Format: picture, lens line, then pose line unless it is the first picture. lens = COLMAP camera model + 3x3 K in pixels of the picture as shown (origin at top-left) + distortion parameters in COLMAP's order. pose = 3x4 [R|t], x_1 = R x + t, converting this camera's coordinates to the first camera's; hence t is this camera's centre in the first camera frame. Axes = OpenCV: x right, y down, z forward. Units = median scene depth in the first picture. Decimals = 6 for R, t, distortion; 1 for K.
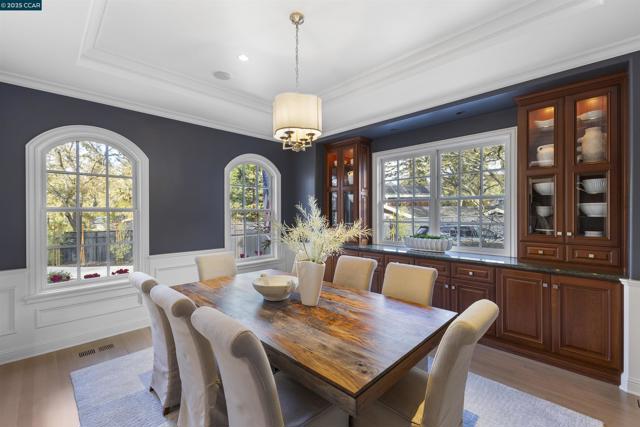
lens RADIAL K [[278.3, 0, 314.9], [0, 278.3, 214.8], [0, 0, 1]] dist [0.010426, -0.001783]
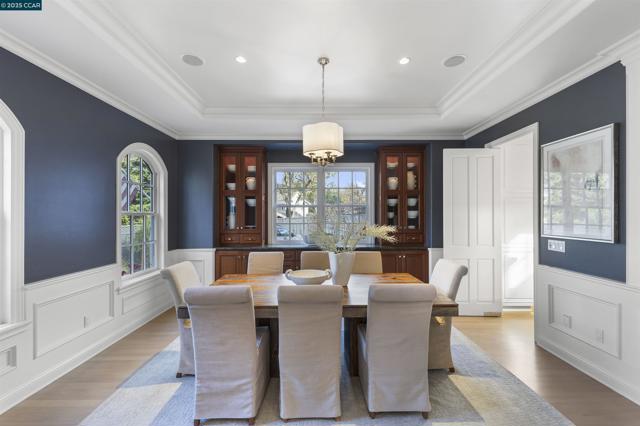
lens RADIAL K [[278.3, 0, 323.7], [0, 278.3, 214.4], [0, 0, 1]] dist [0.010426, -0.001783]
pose [[0.695380, 0.003977, 0.718631, -0.613528], [0.006428, 0.999910, -0.011754, 0.000454], [-0.718614, 0.012792, 0.695292, 0.086706]]
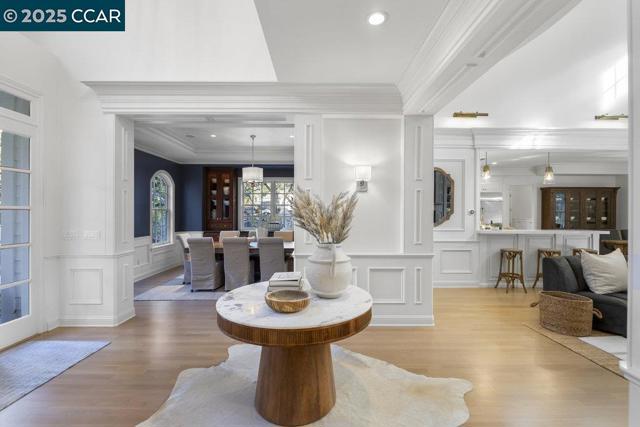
lens RADIAL K [[284.6, 0, 317.9], [0, 284.6, 215.4], [0, 0, 1]] dist [-0.009165, -0.001500]
pose [[0.704648, -0.000749, 0.709556, -0.965071], [-0.001213, 0.999997, 0.002260, 0.016053], [-0.709556, -0.002454, 0.704645, -0.826015]]
